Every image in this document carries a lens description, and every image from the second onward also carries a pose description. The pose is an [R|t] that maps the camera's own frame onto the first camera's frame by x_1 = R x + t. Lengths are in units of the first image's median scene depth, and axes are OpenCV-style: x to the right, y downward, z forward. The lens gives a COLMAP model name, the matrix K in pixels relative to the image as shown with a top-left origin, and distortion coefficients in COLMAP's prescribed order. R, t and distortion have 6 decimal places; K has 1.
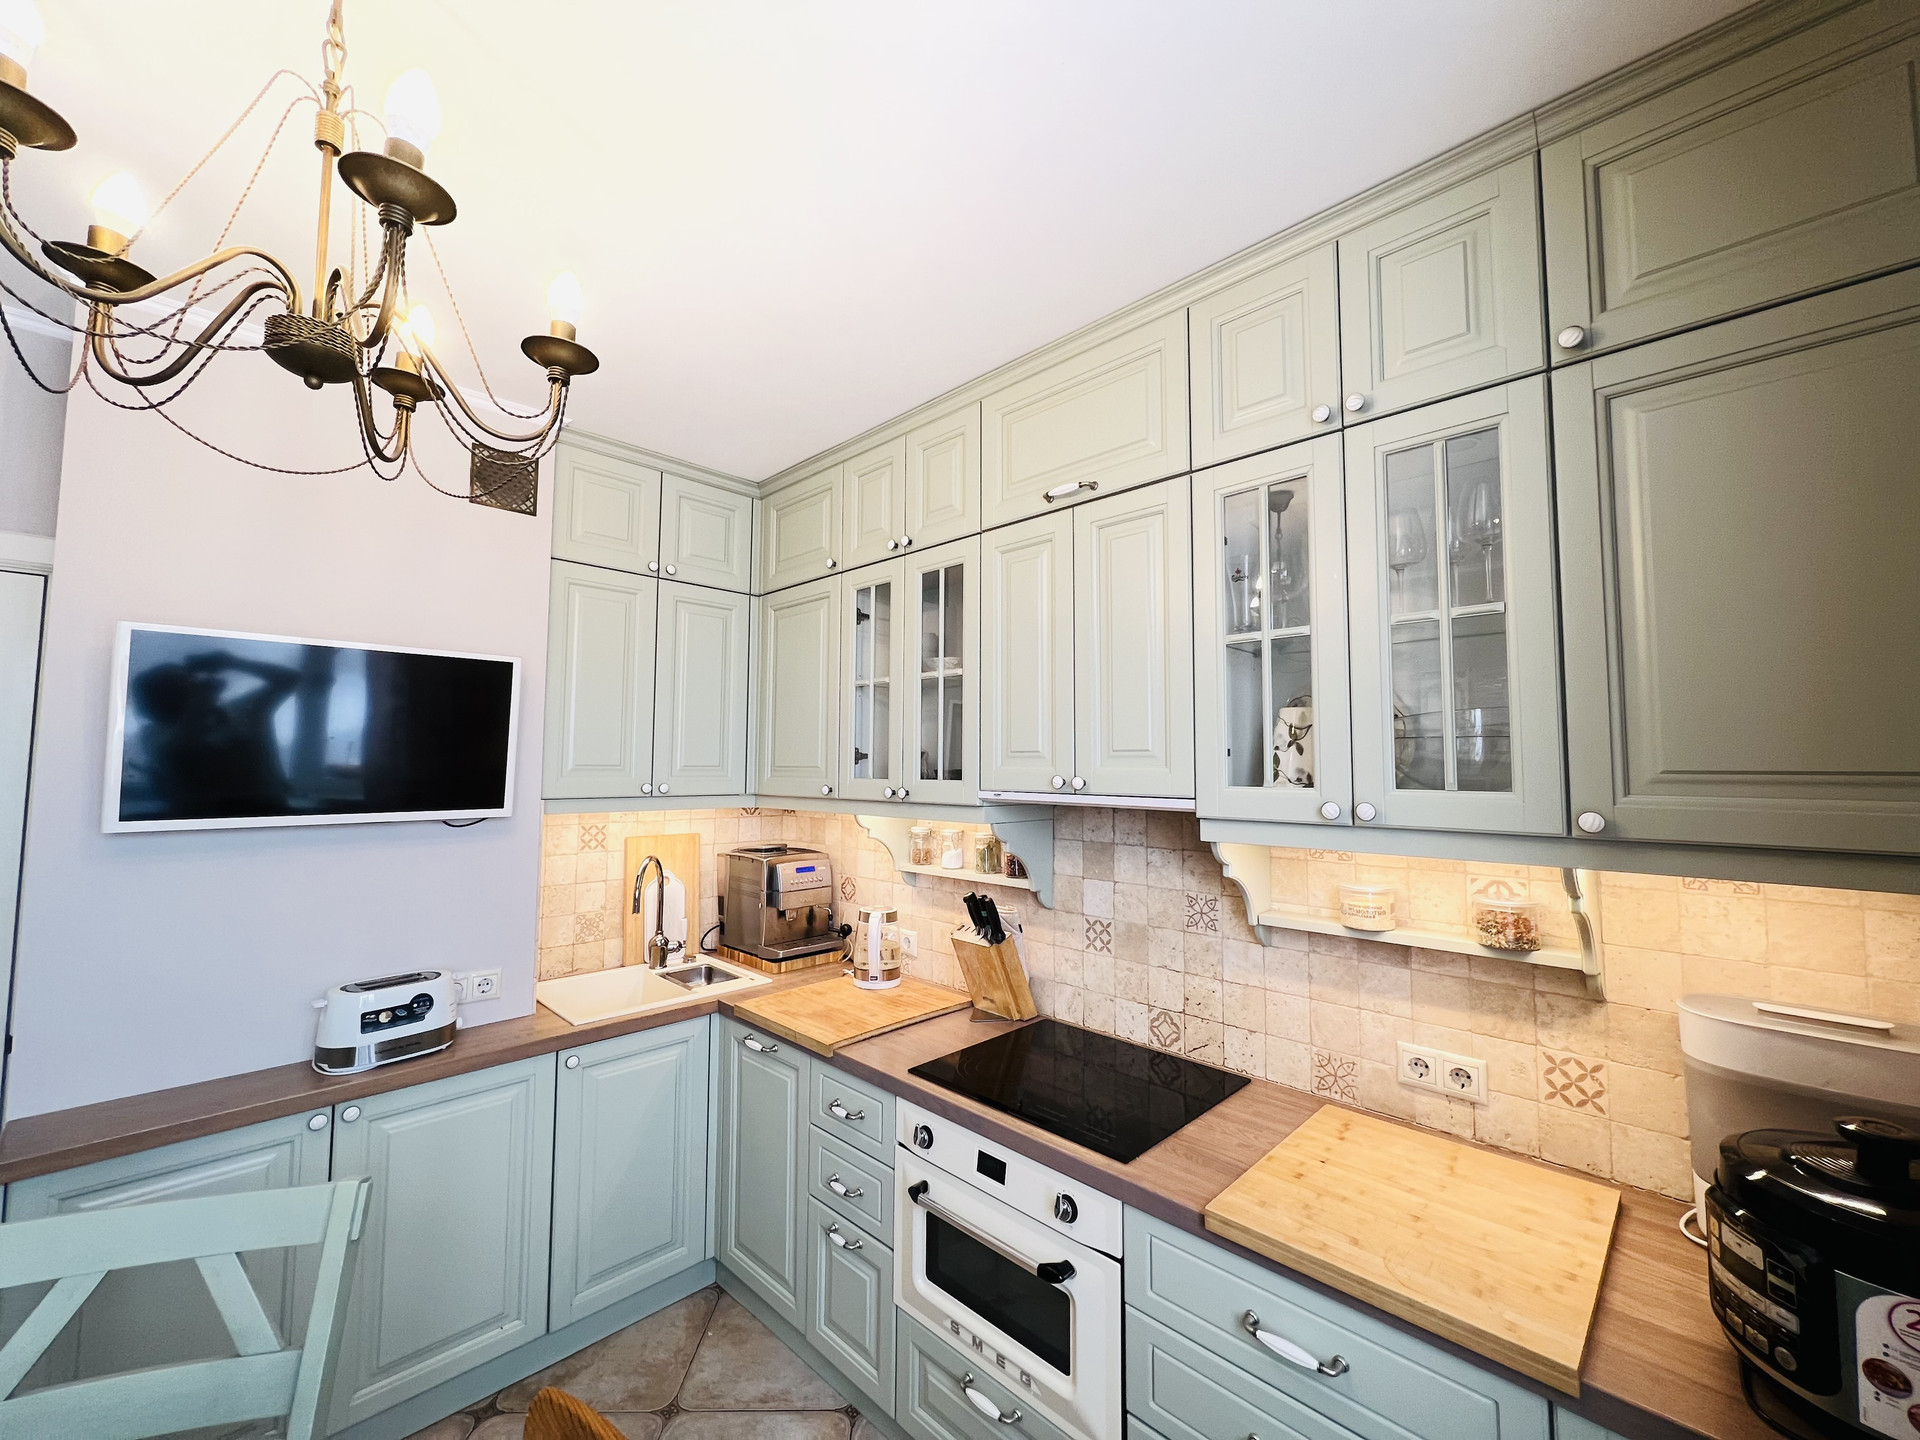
lens RADIAL K [[768.7, 0, 956.3], [0, 768.7, 717.4], [0, 0, 1]] dist [-0.001150, 0.000258]
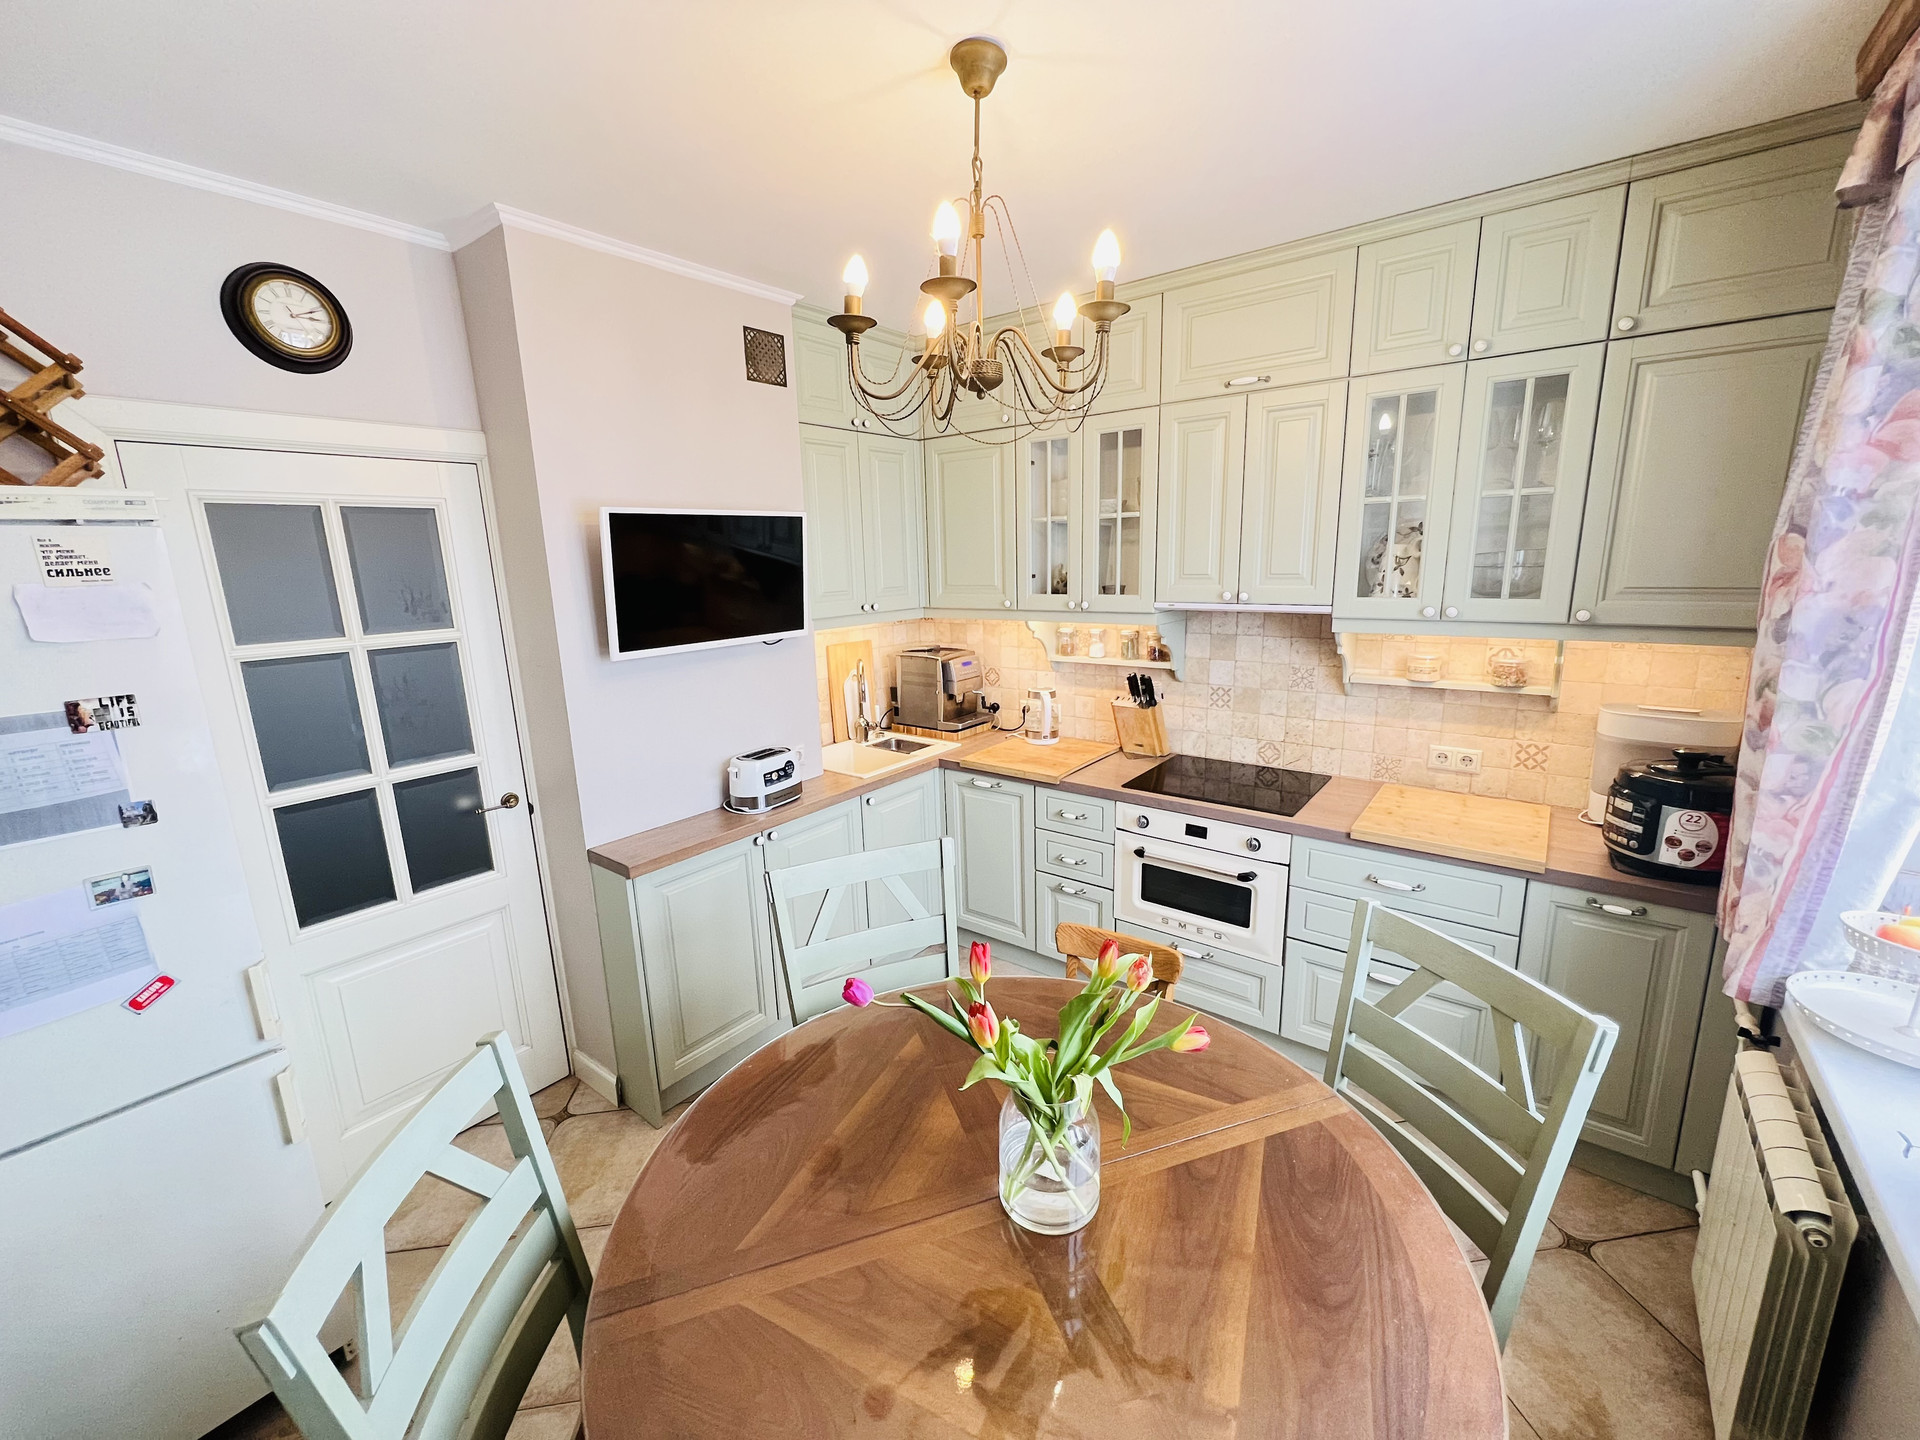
lens RADIAL K [[769.8, 0, 957.2], [0, 769.8, 717.5], [0, 0, 1]] dist [-0.000527, 0.000119]
pose [[0.992209, -0.057244, 0.110658, -0.596633], [0.025166, 0.961974, 0.271979, -0.113678], [-0.122020, -0.267075, 0.955920, -0.440930]]
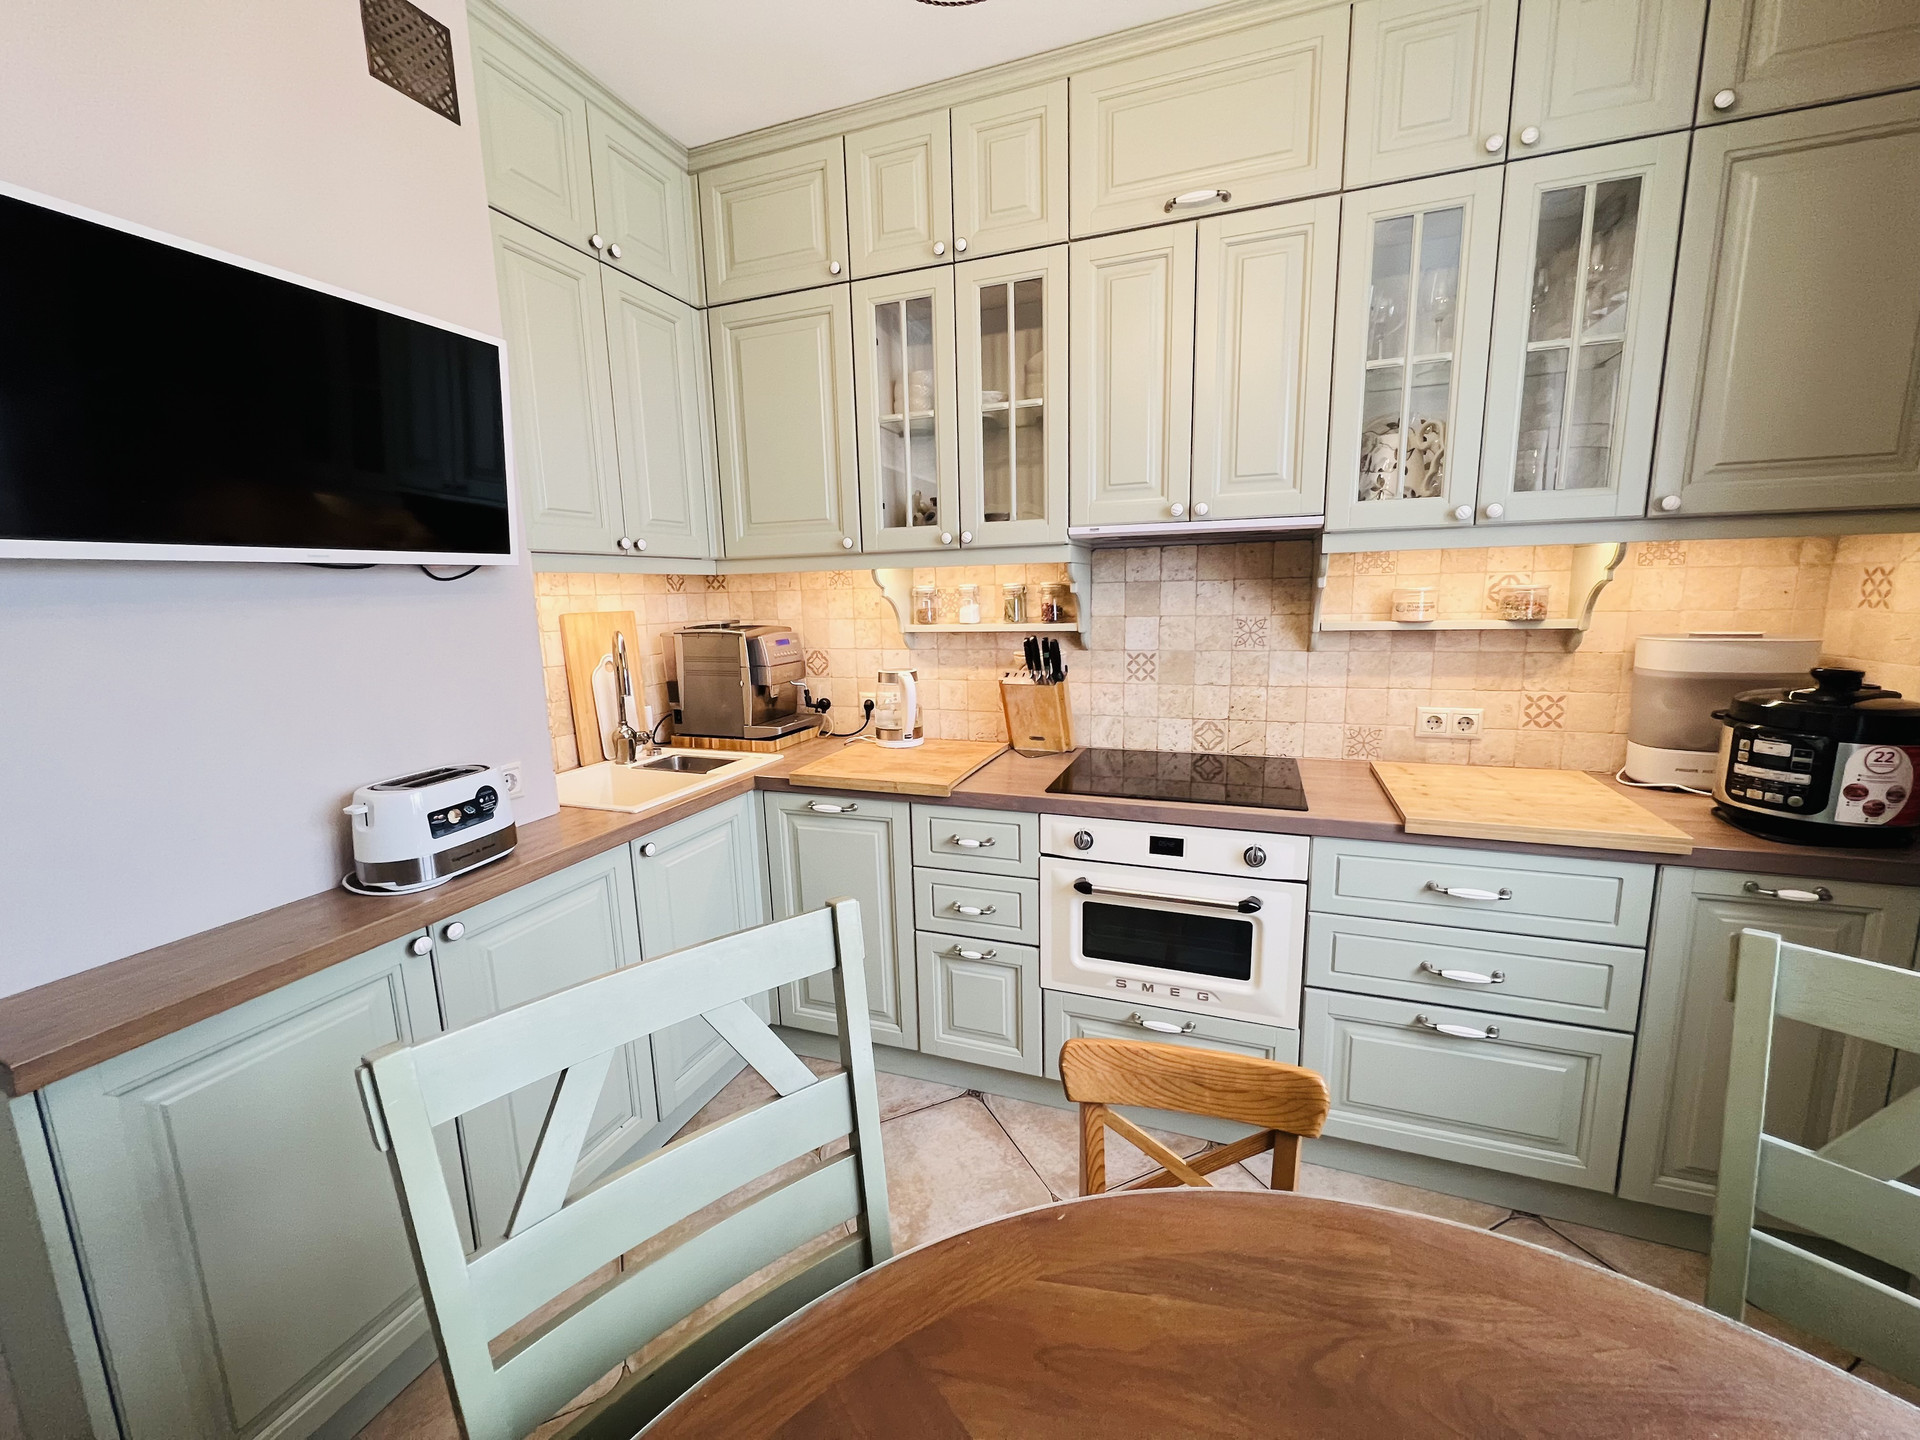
lens RADIAL K [[768.7, 0, 958.3], [0, 768.7, 717.5], [0, 0, 1]] dist [-0.001150, 0.000258]
pose [[0.912268, -0.095070, 0.398408, -0.624011], [0.002528, 0.973979, 0.226626, 0.130396], [-0.409586, -0.205736, 0.888770, 0.141001]]
